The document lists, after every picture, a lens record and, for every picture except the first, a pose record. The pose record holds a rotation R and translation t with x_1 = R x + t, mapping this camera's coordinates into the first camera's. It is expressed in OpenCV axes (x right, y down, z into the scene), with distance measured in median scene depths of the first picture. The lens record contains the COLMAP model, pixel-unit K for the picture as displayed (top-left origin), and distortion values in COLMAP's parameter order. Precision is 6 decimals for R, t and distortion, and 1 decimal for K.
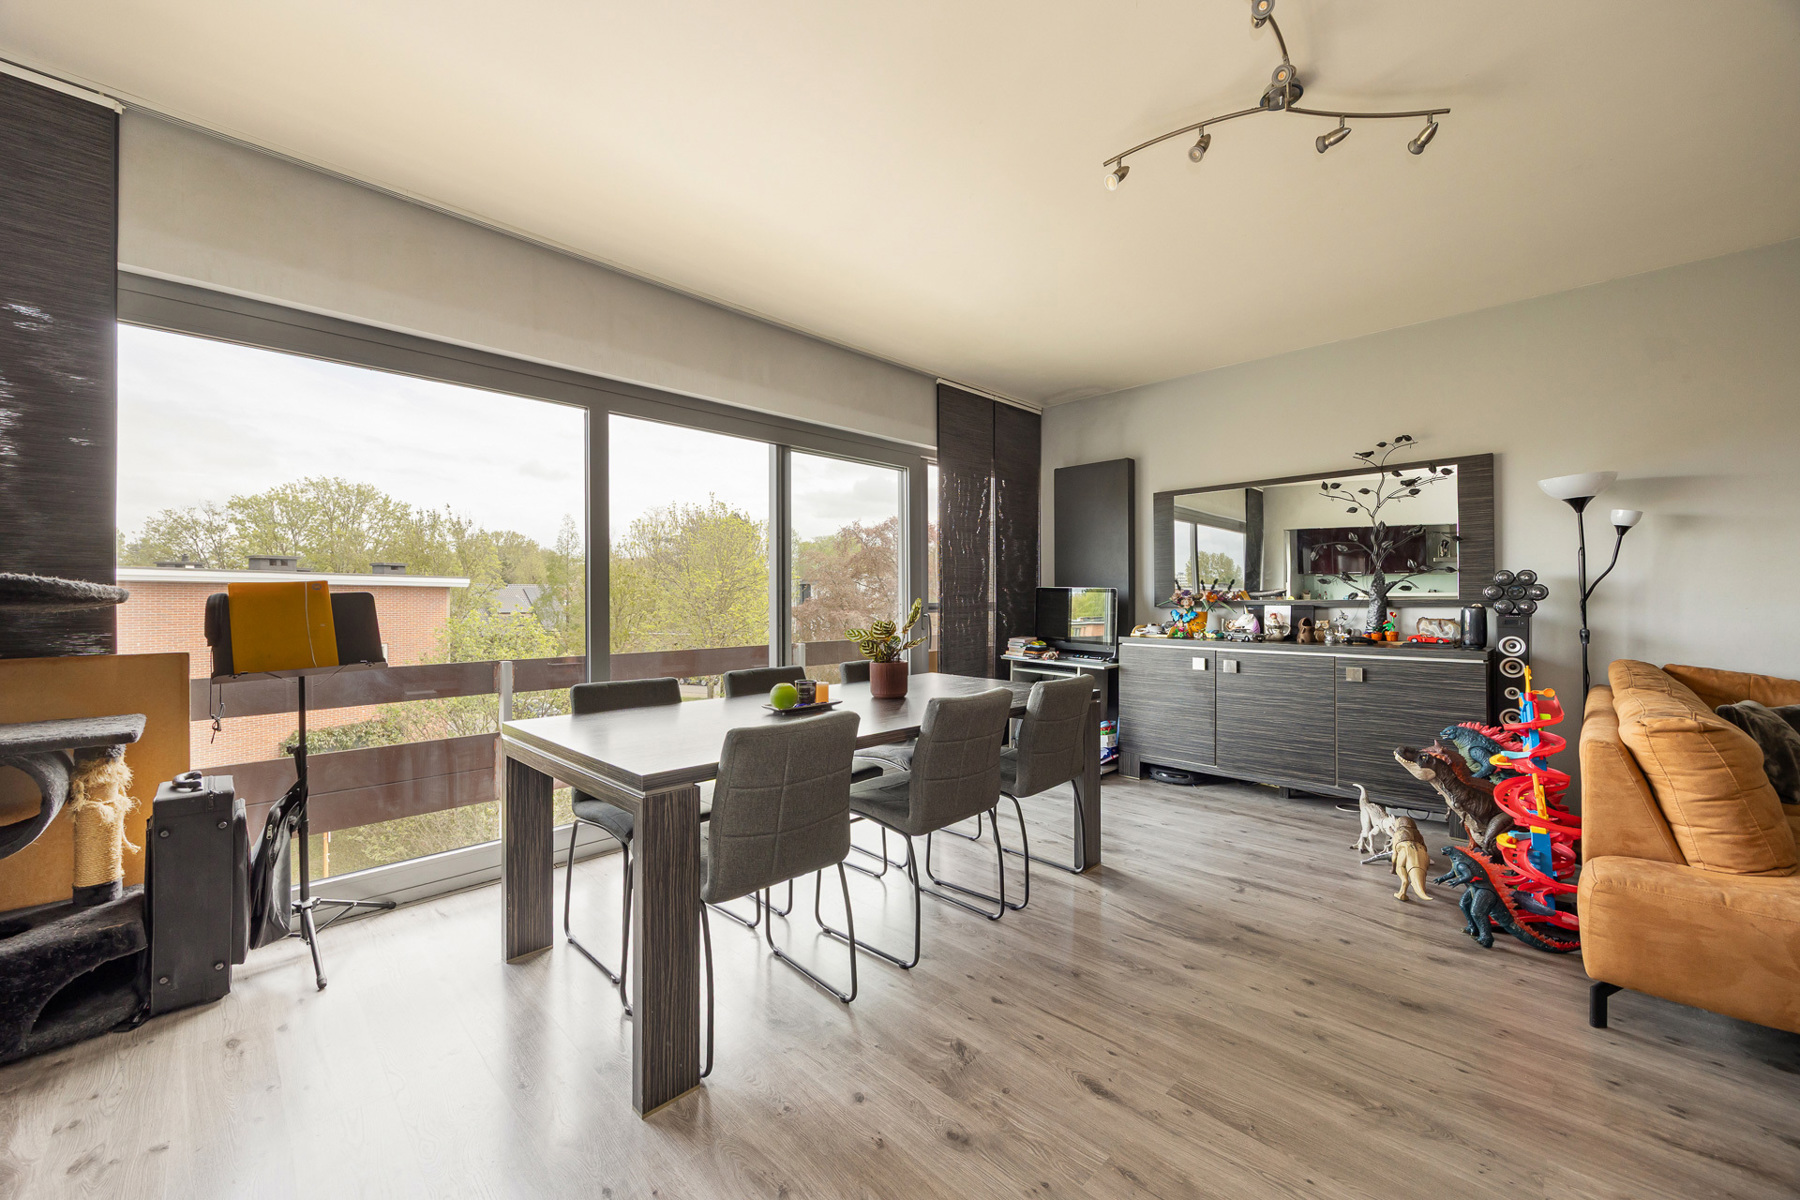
lens RADIAL K [[695.3, 0, 895.7], [0, 695.3, 601.3], [0, 0, 1]] dist [-0.001231, -0.000270]
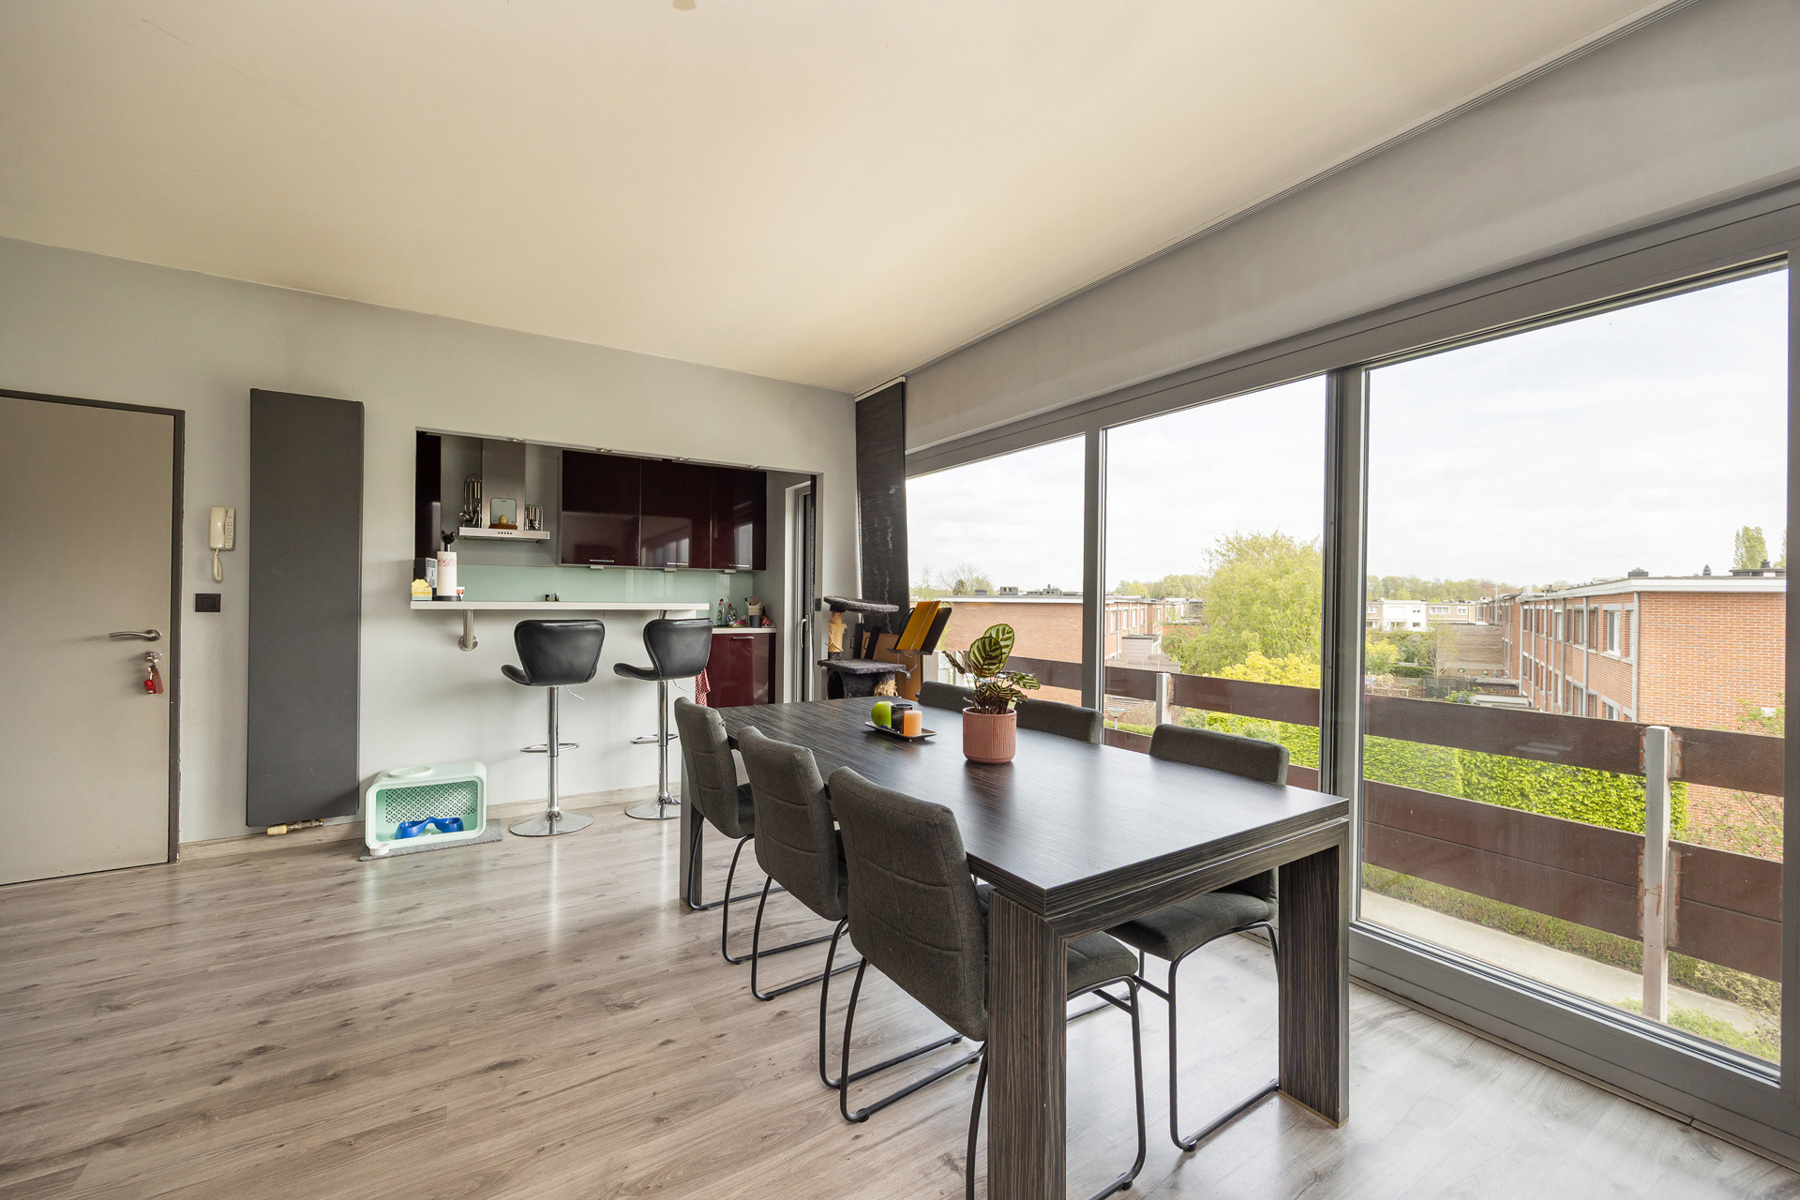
lens RADIAL K [[695.3, 0, 895.7], [0, 695.3, 601.3], [0, 0, 1]] dist [-0.001231, -0.000270]
pose [[-0.213586, 0.000802, -0.976924, 0.577647], [-0.014142, 0.999892, 0.003912, -0.022481], [0.976822, 0.014651, -0.213552, 0.858781]]
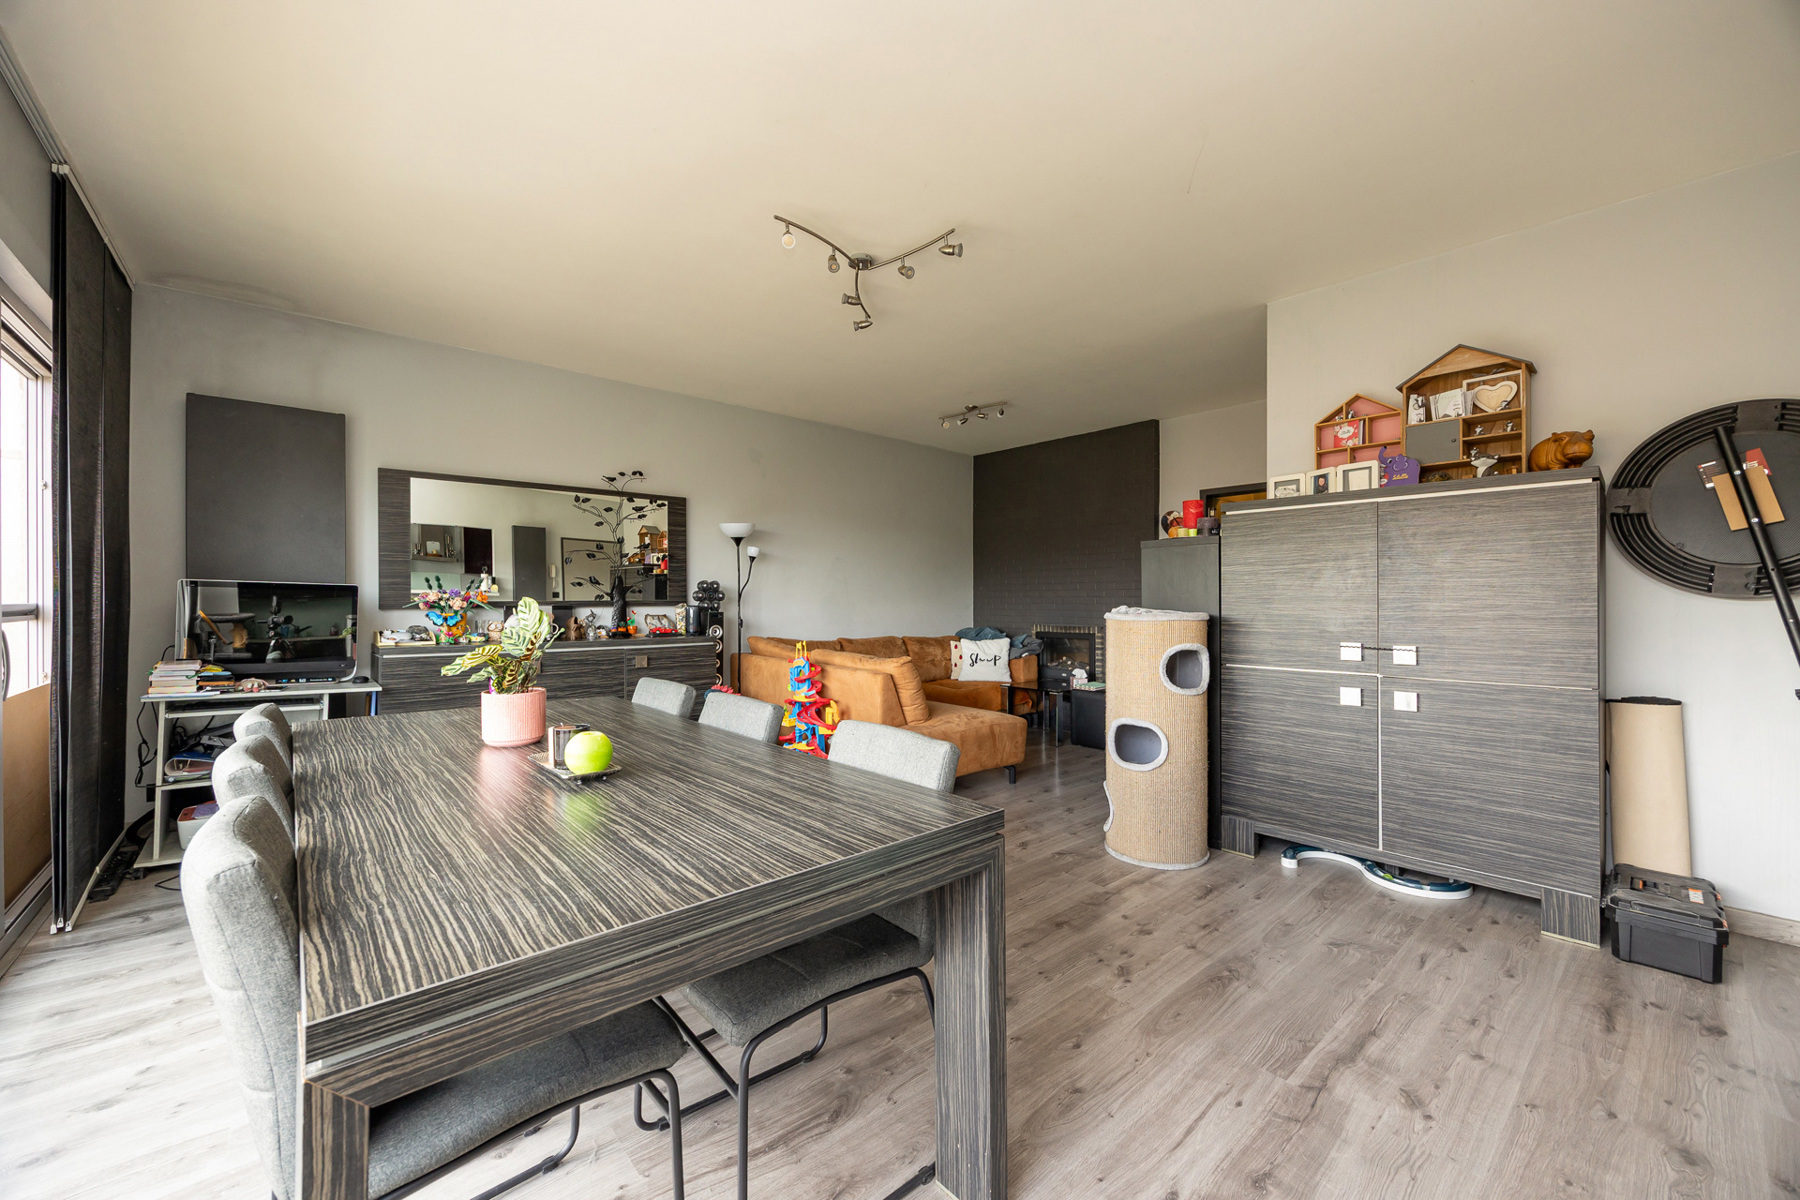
lens RADIAL K [[695.3, 0, 895.7], [0, 695.3, 601.3], [0, 0, 1]] dist [-0.001231, -0.000270]
pose [[0.065886, 0.000728, 0.997827, -0.537266], [0.001872, 0.999998, -0.000853, 0.001051], [-0.997825, 0.001925, 0.065884, 0.479144]]
